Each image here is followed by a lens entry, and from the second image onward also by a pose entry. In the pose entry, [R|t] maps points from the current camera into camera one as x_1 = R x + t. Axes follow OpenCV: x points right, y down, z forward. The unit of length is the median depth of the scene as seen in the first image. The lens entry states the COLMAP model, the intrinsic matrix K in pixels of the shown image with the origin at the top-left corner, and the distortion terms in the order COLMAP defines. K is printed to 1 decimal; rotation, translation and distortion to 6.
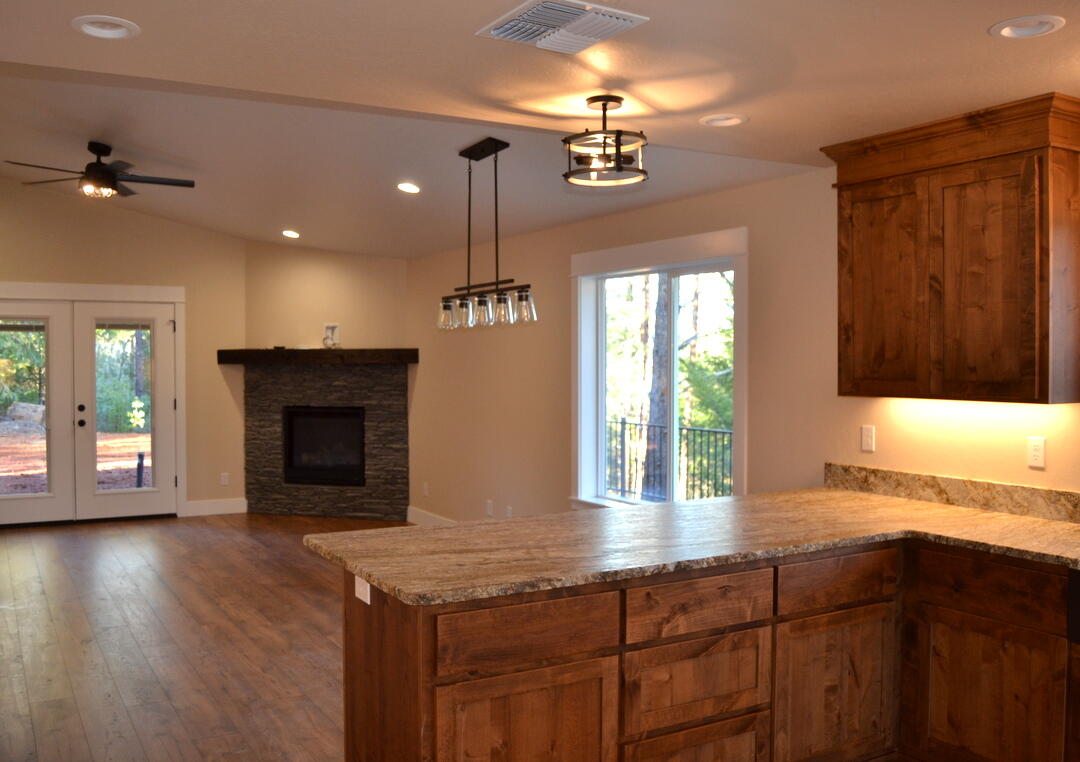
lens RADIAL K [[961.0, 0, 505.2], [0, 961.0, 377.2], [0, 0, 1]] dist [-0.081296, 0.013505]
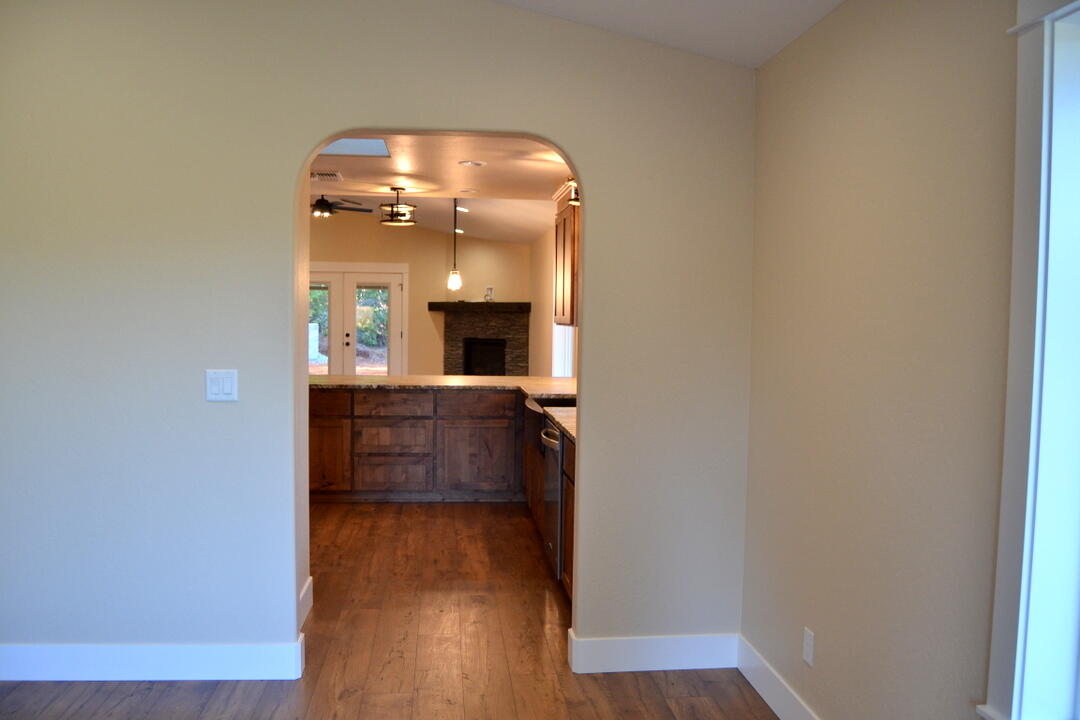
lens RADIAL K [[847.0, 0, 535.3], [0, 847.0, 351.0], [0, 0, 1]] dist [-0.098263, 0.037015]
pose [[0.924357, 0.032556, -0.380137, 1.026546], [-0.024021, 0.999342, 0.027177, 0.027024], [0.380772, -0.015990, 0.924531, -0.638737]]
